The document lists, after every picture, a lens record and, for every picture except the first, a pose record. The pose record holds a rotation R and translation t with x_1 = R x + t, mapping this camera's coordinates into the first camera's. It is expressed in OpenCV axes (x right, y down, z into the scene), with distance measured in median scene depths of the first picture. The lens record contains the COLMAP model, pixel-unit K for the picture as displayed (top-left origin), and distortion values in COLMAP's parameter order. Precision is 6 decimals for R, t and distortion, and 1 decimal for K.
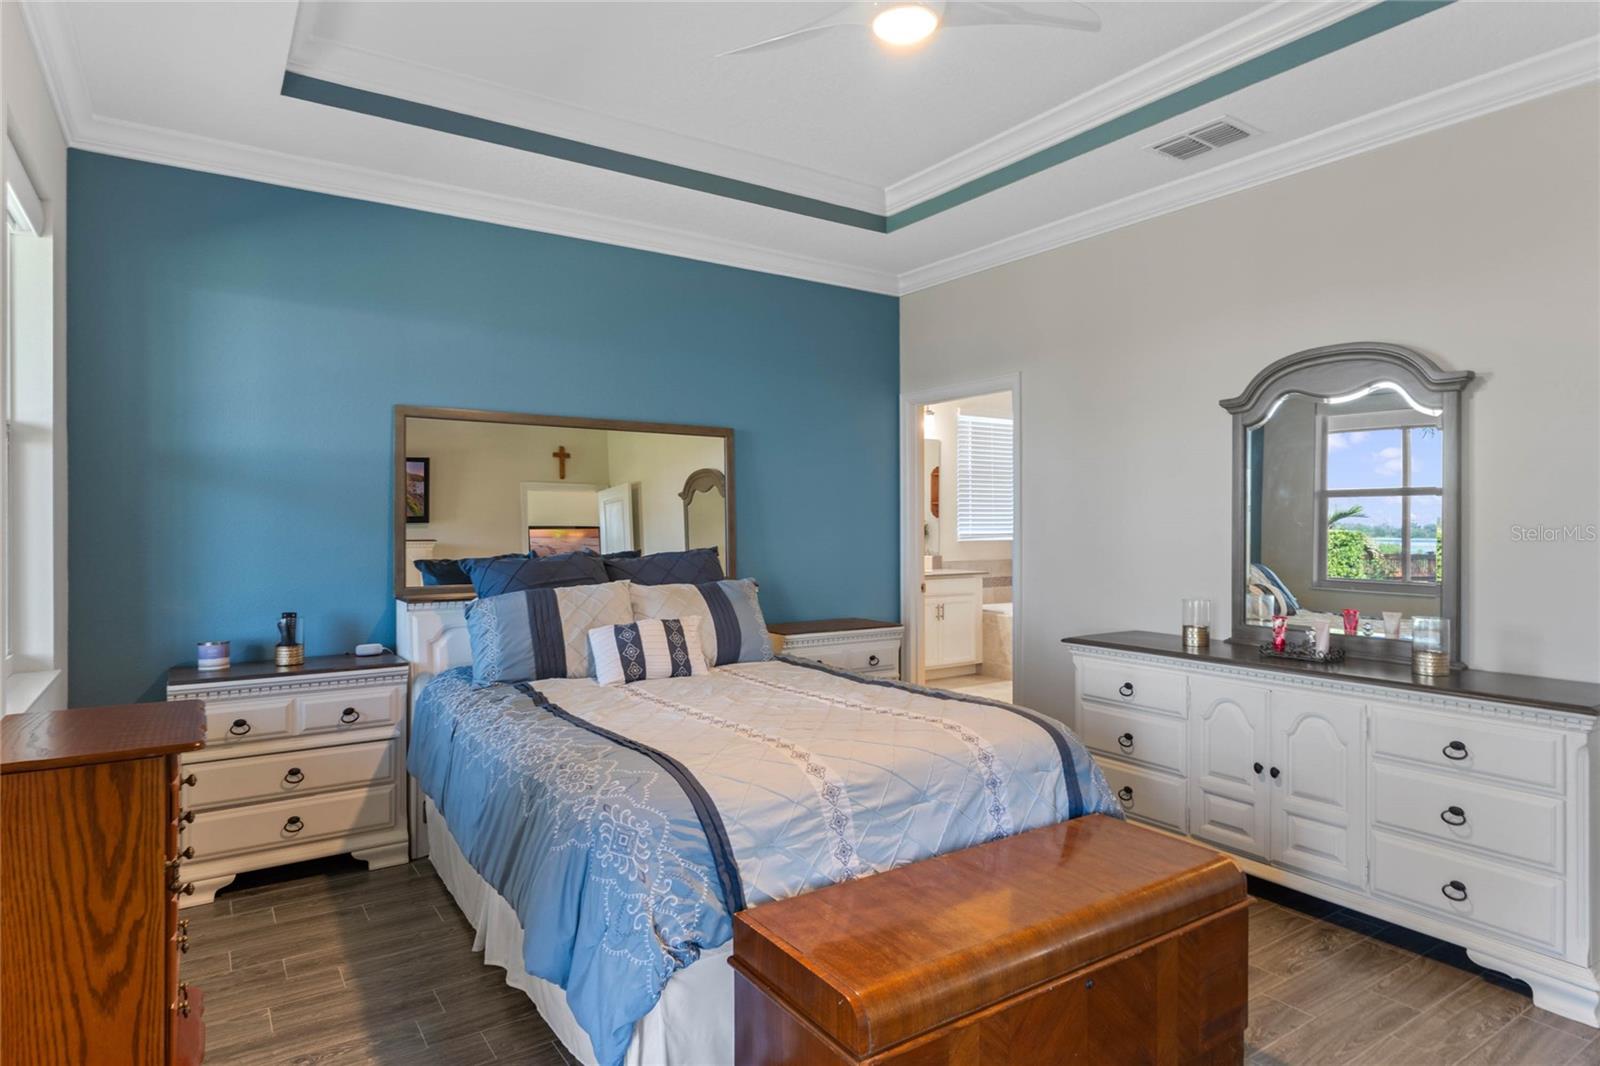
lens RADIAL K [[905.4, 0, 802.4], [0, 905.4, 532.9], [0, 0, 1]] dist [0.003897, 0.002890]
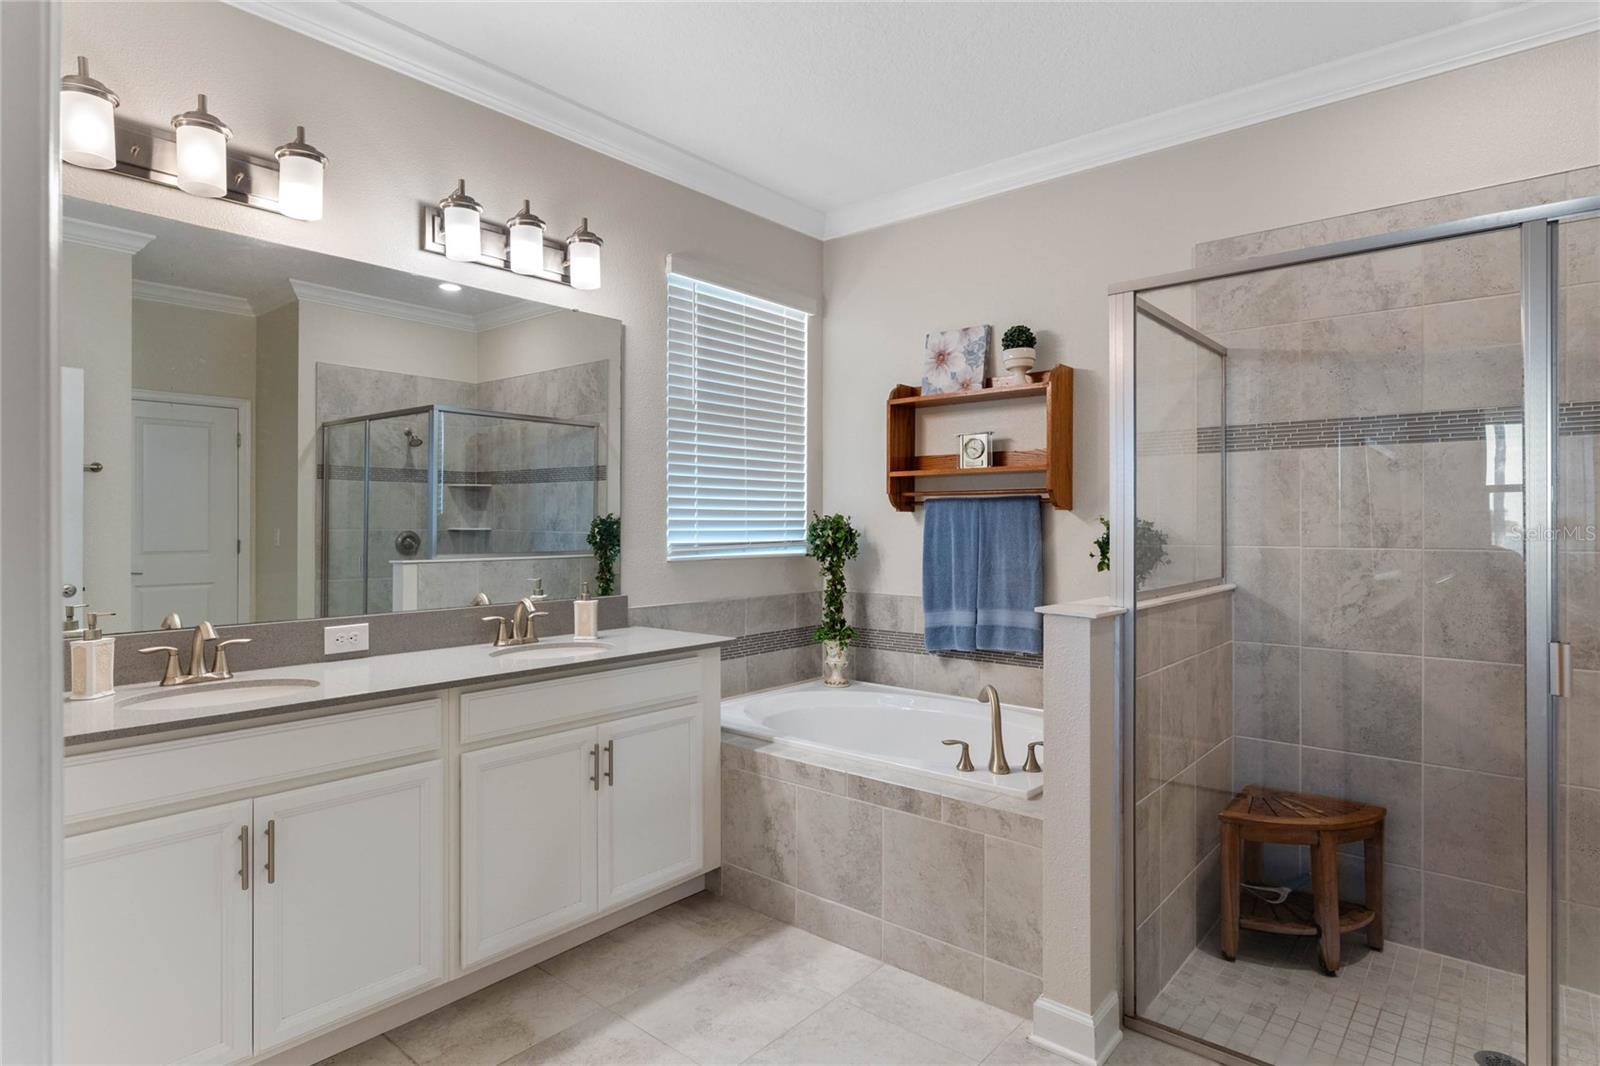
lens RADIAL K [[830.0, 0, 799.3], [0, 830.0, 528.5], [0, 0, 1]] dist [0.004097, 0.000368]
pose [[0.963836, -0.001809, 0.266490, 0.134865], [0.004350, 0.999951, -0.008945, -0.002652], [-0.266461, 0.009781, 0.963796, 0.635643]]
